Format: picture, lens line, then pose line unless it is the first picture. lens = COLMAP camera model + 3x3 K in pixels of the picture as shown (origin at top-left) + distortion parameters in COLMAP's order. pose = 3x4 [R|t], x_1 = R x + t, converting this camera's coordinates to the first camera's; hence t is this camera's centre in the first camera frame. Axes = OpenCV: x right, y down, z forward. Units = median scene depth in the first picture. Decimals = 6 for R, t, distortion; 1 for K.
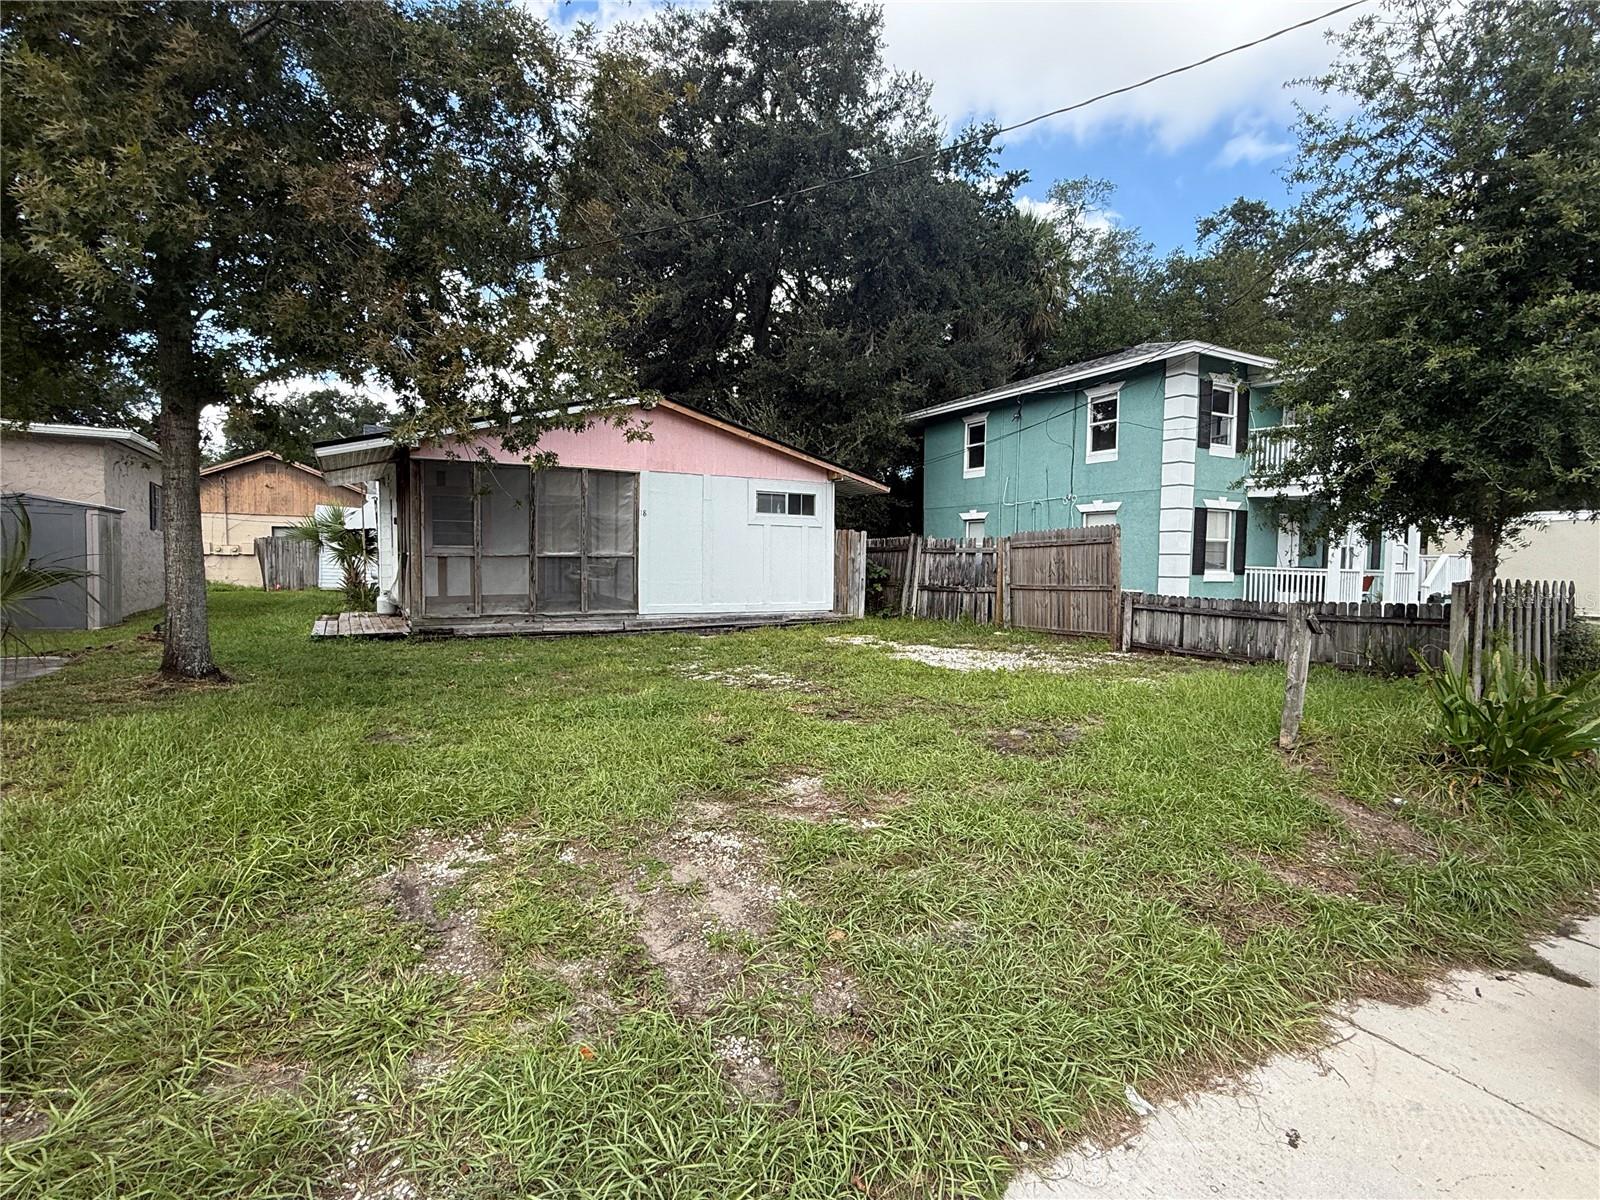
lens RADIAL K [[782.3, 0, 800.0], [0, 782.3, 600.0], [0, 0, 1]] dist [-0.000900, 0.000221]
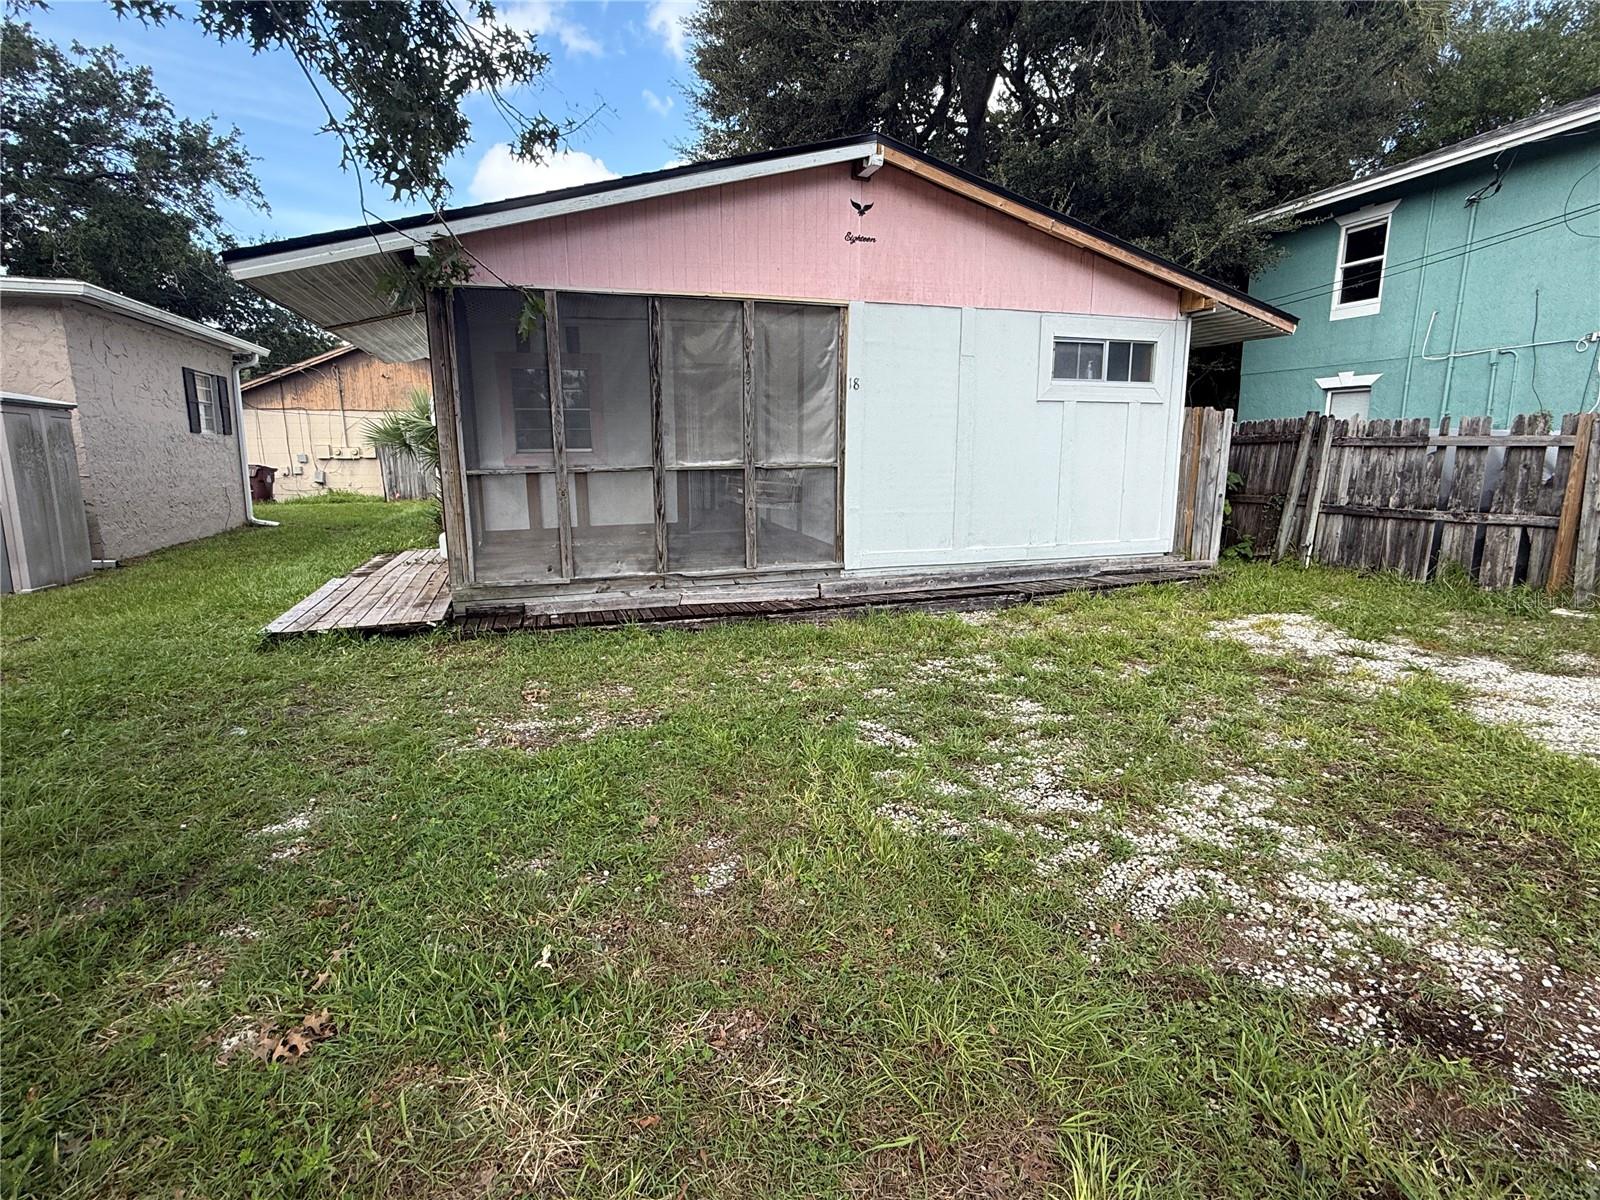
lens RADIAL K [[782.3, 0, 800.0], [0, 782.3, 600.0], [0, 0, 1]] dist [-0.000900, 0.000221]
pose [[0.980968, 0.020433, -0.193091, -0.115717], [0.006823, 0.990206, 0.139446, -0.034770], [0.194049, -0.138110, 0.971221, 0.400042]]
